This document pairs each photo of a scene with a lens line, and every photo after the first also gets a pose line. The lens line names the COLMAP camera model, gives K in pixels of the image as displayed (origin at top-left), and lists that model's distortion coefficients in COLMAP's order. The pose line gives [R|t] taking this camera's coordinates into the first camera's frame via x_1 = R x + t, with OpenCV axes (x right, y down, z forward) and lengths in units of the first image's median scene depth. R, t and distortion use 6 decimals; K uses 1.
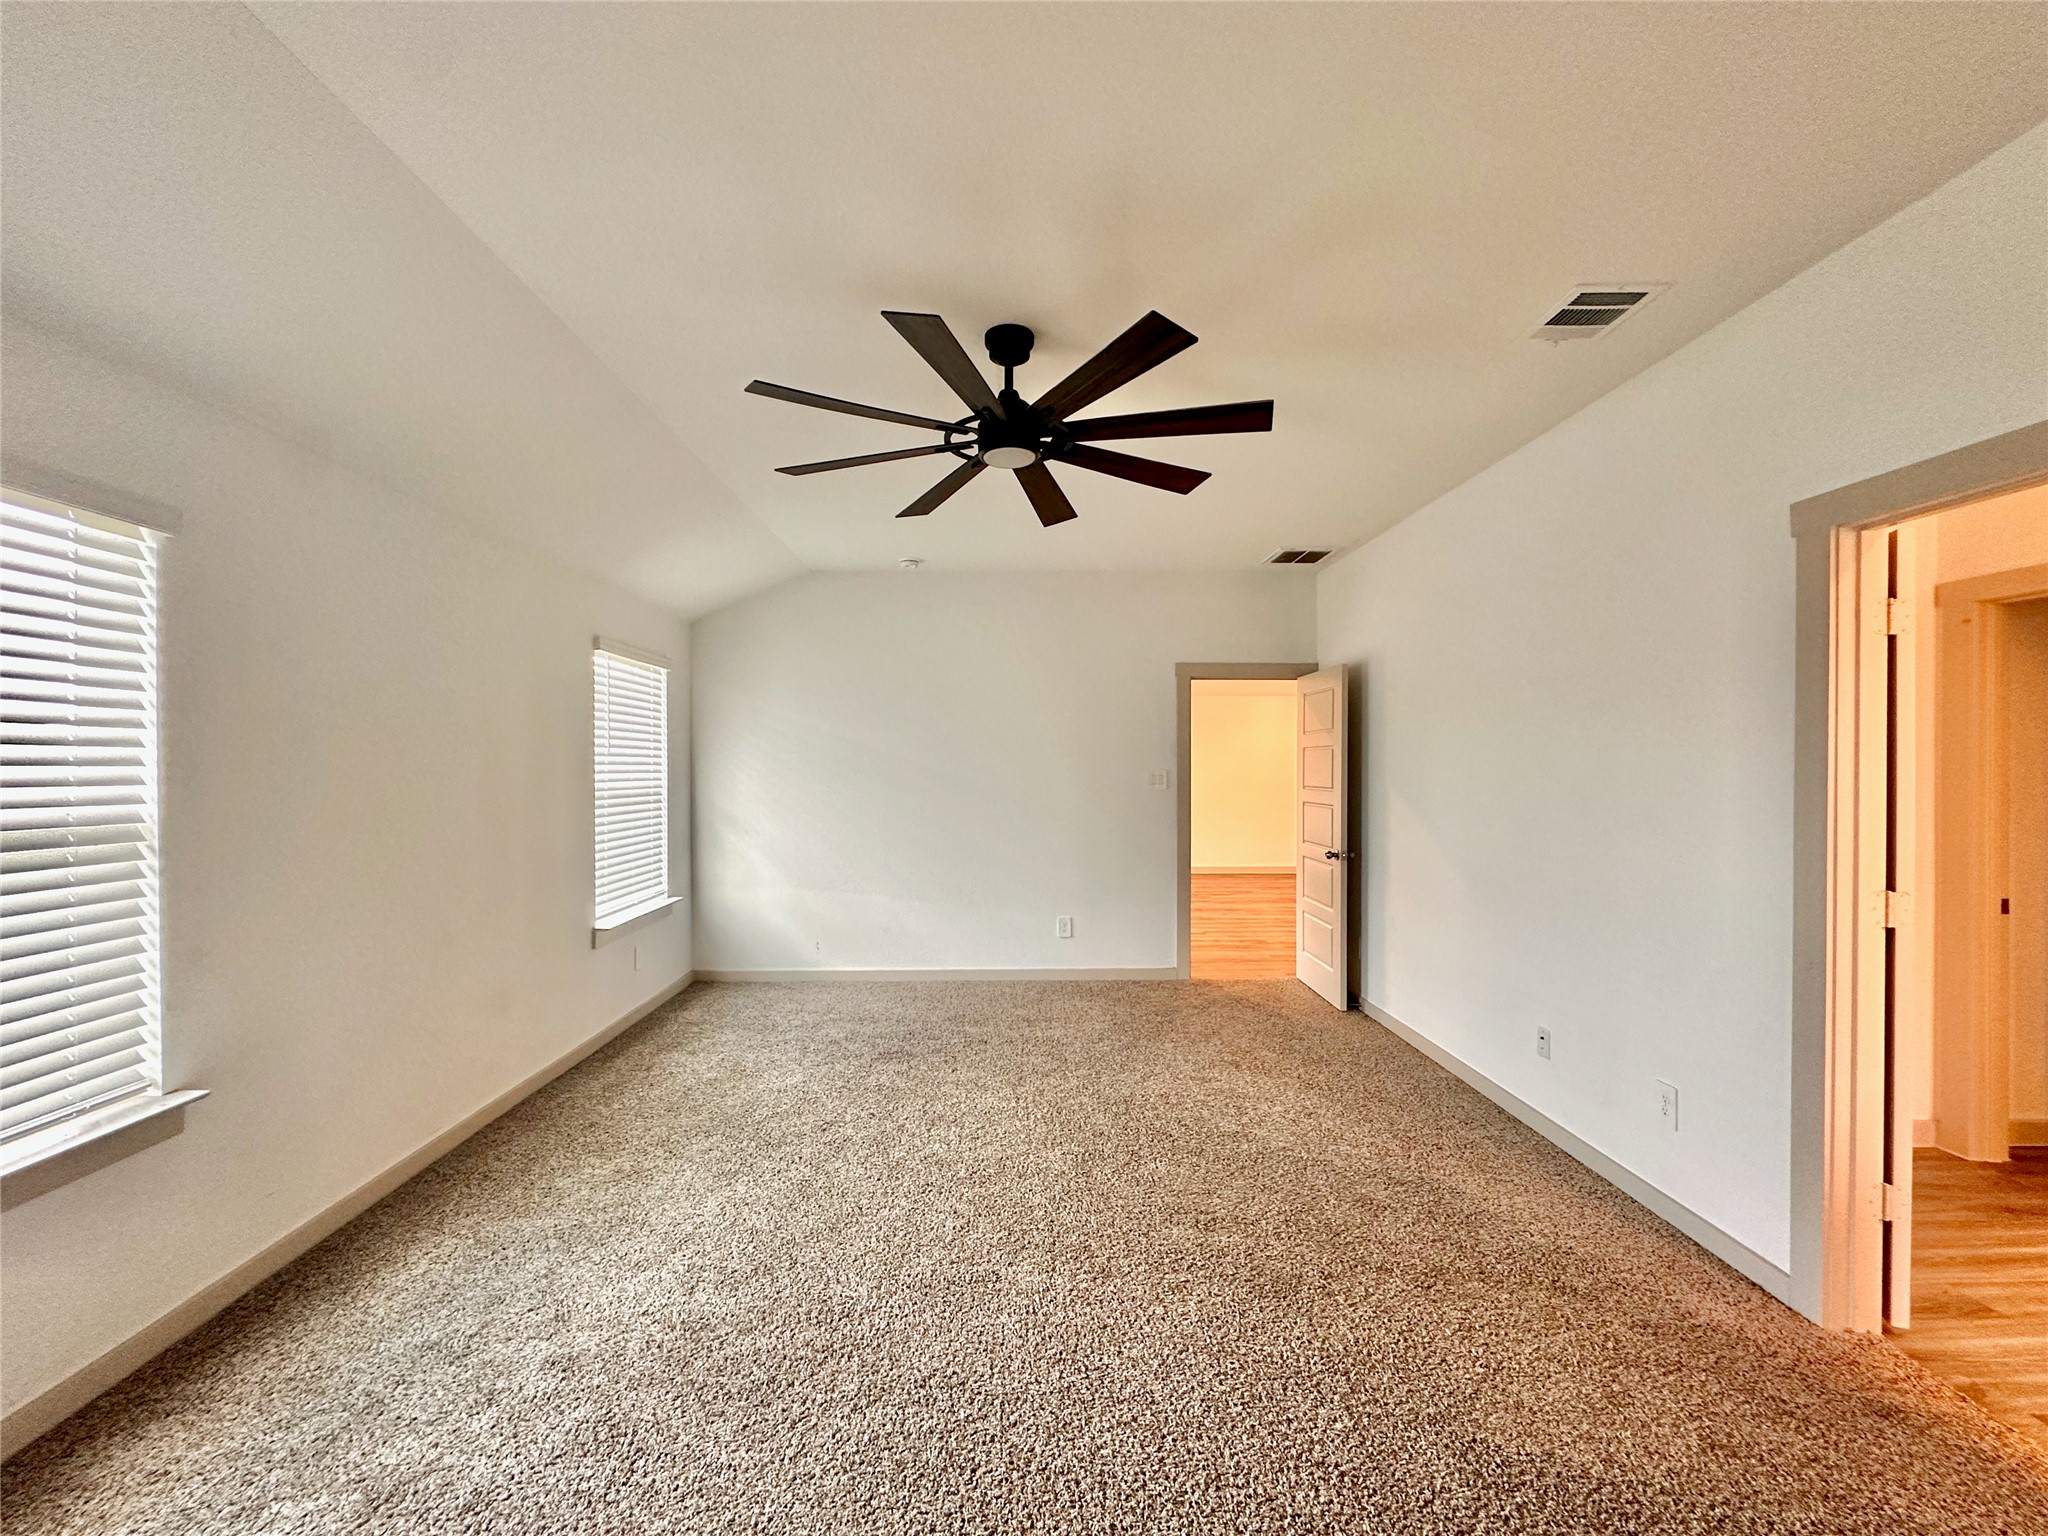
lens RADIAL K [[817.7, 0, 1020.0], [0, 817.7, 770.0], [0, 0, 1]] dist [-0.004831, 0.001184]
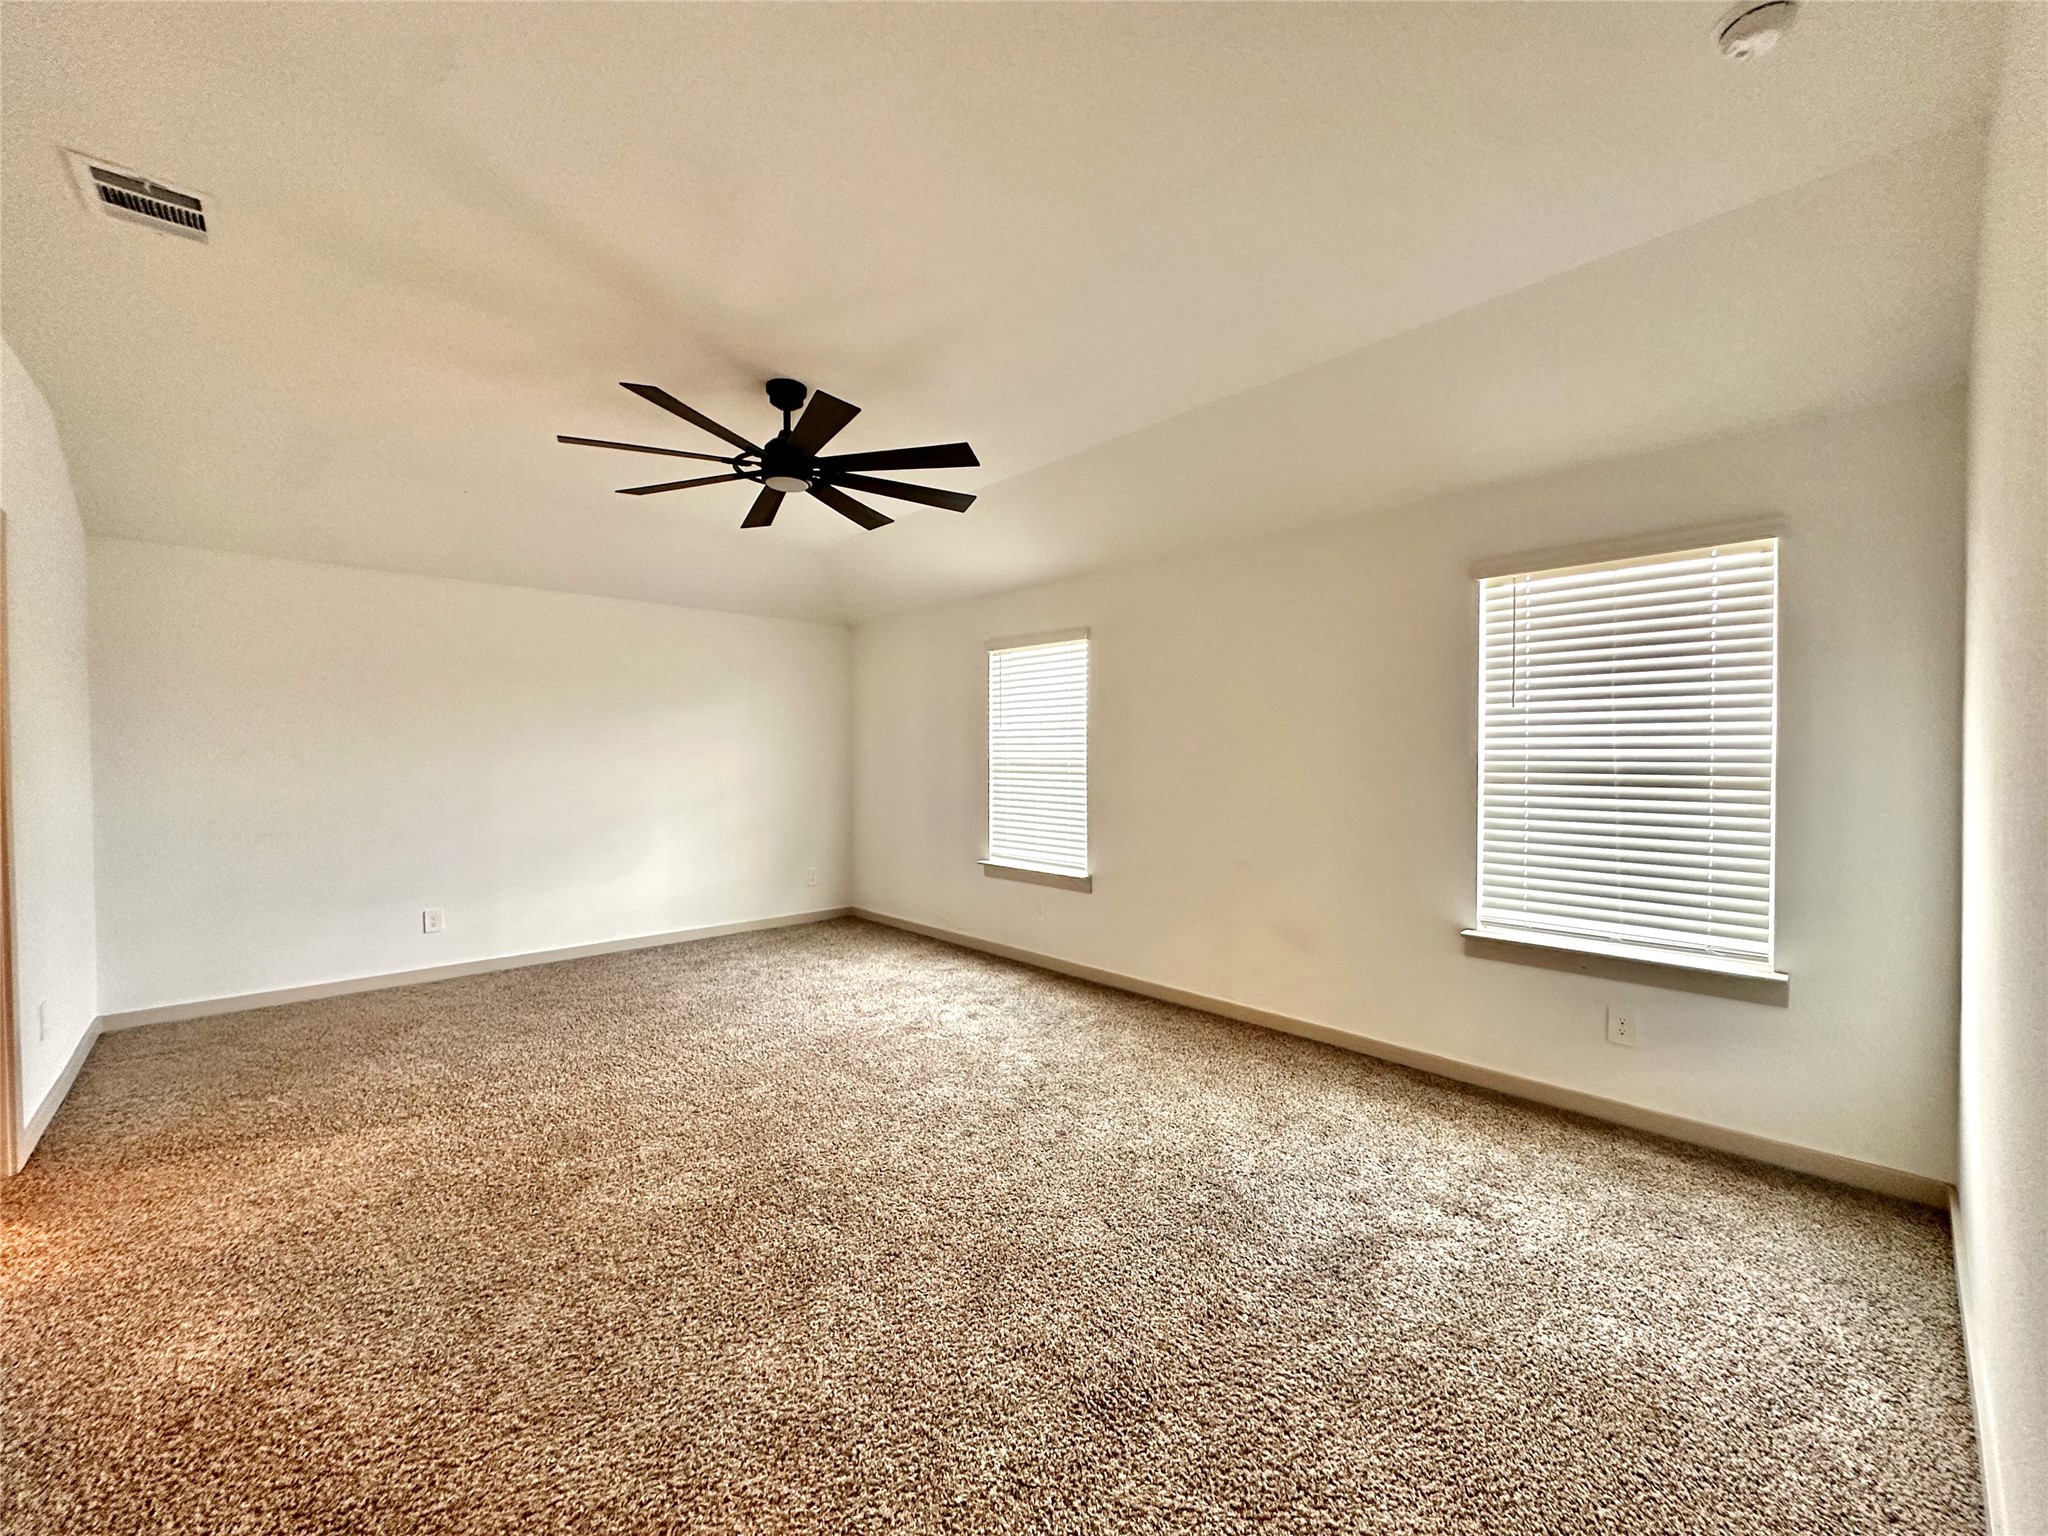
lens RADIAL K [[817.7, 0, 991.0], [0, 817.7, 771.7], [0, 0, 1]] dist [-0.004831, 0.001184]
pose [[-0.759395, 0.045963, -0.649004, 0.323321], [0.021275, 0.998722, 0.045837, -0.009262], [0.650282, 0.021001, -0.759402, 1.188230]]
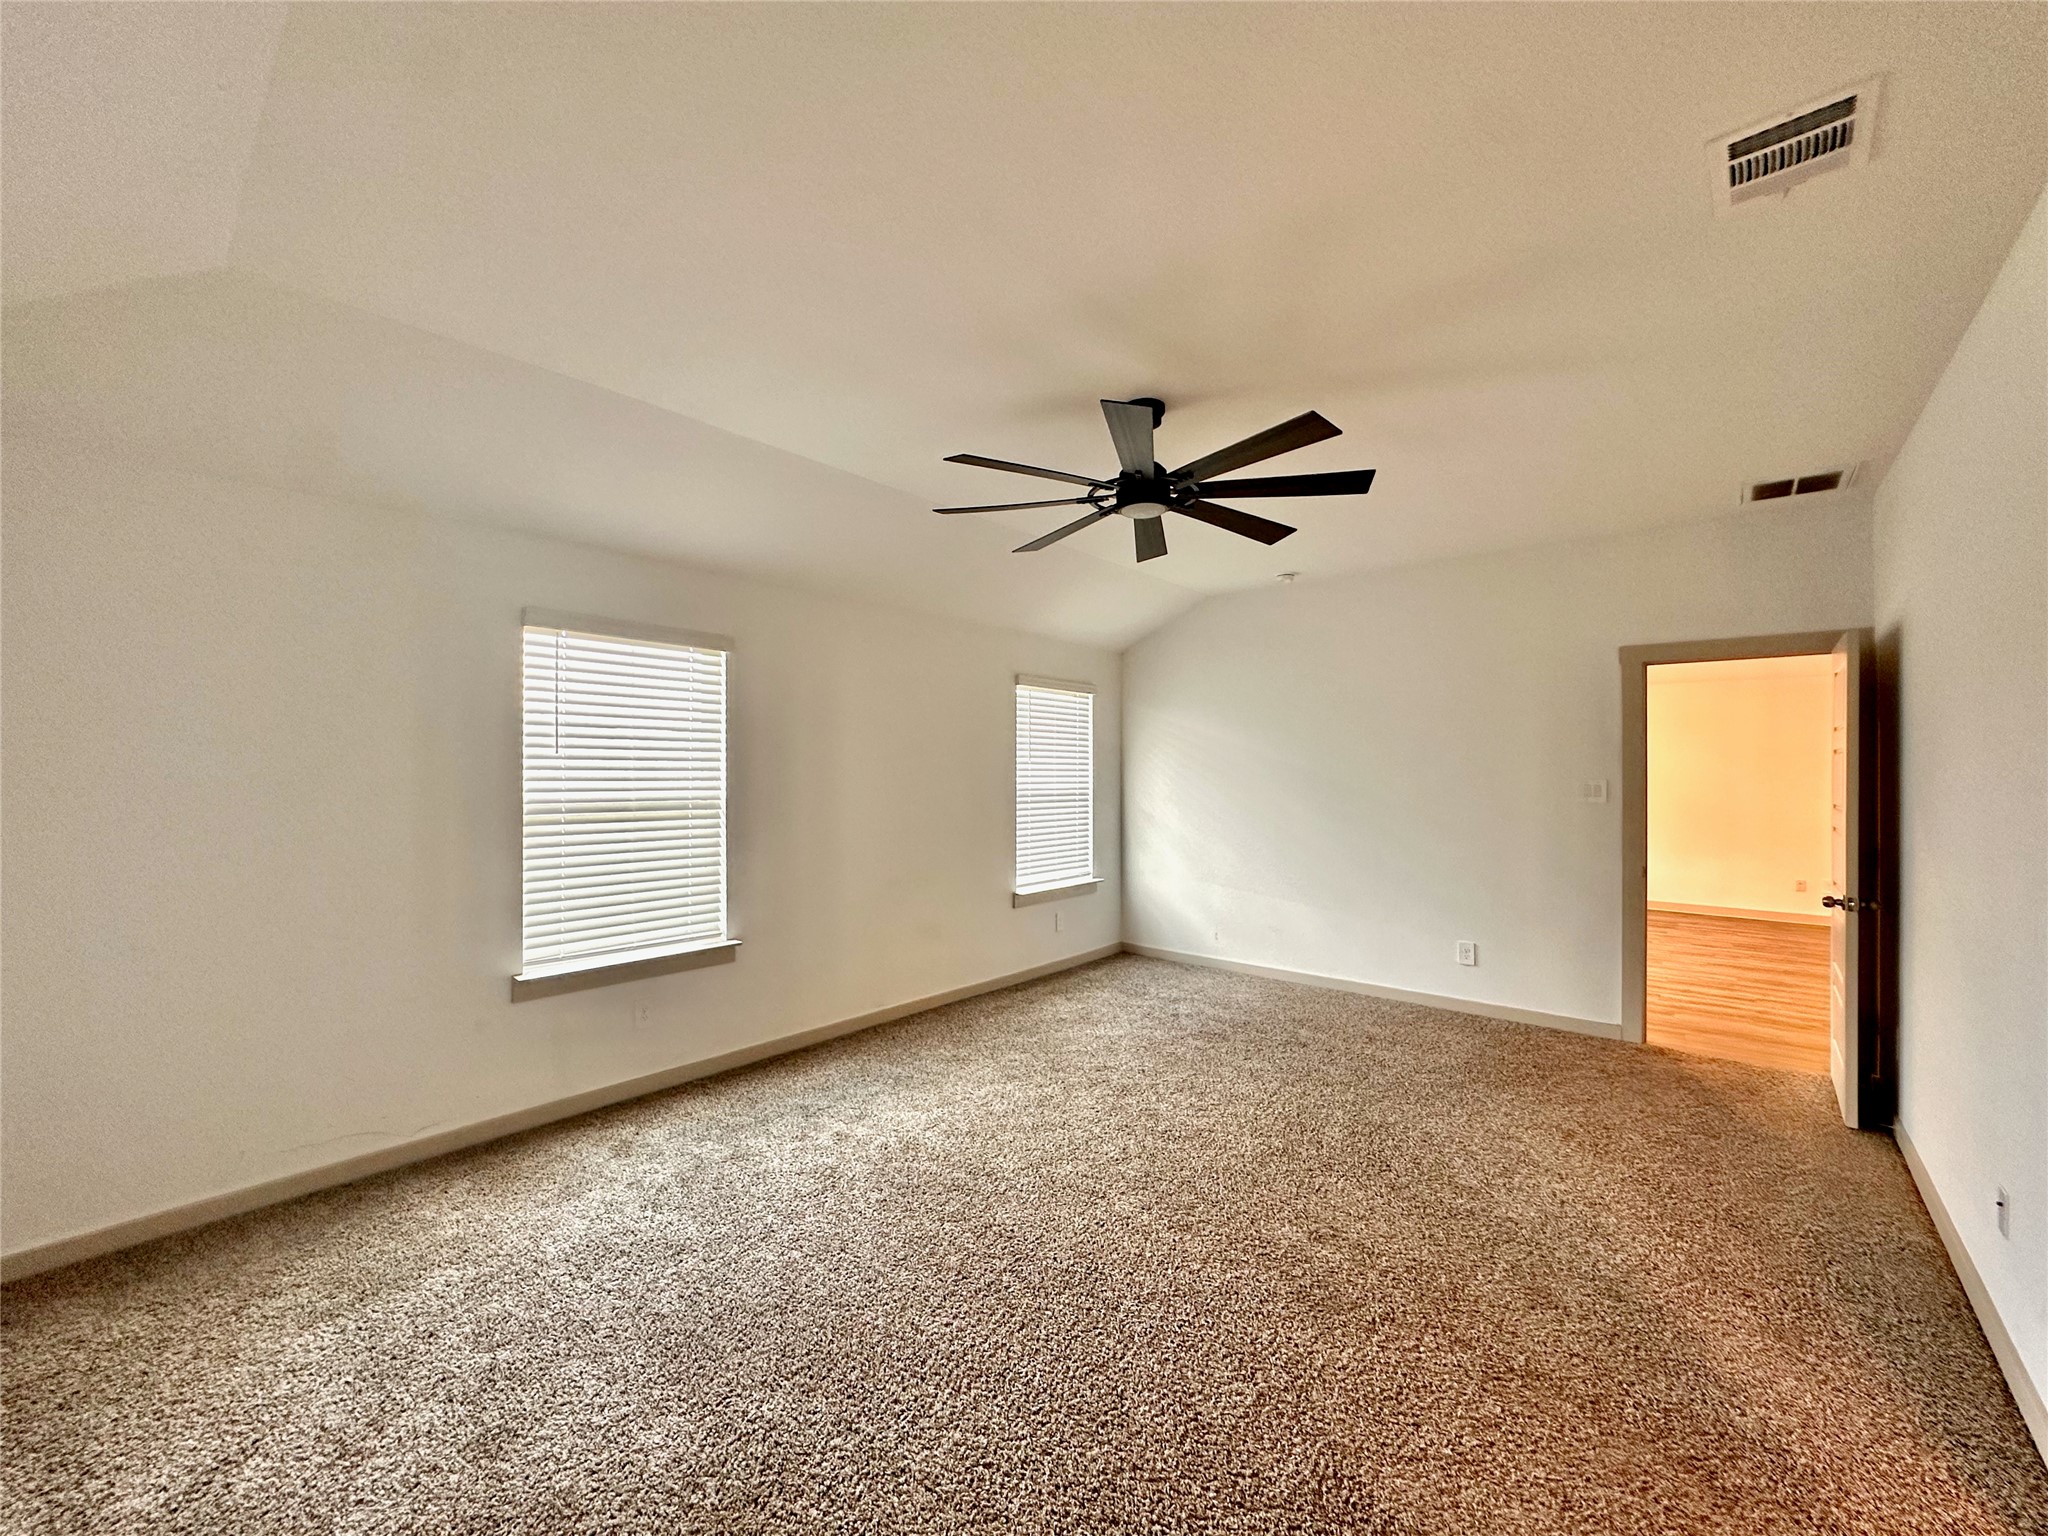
lens RADIAL K [[817.7, 0, 1018.6], [0, 817.7, 770.5], [0, 0, 1]] dist [-0.004831, 0.001184]
pose [[0.741482, 0.003027, -0.670966, 0.350210], [-0.007198, 0.999968, -0.003443, -0.002084], [0.670934, 0.007382, 0.741480, 0.006861]]
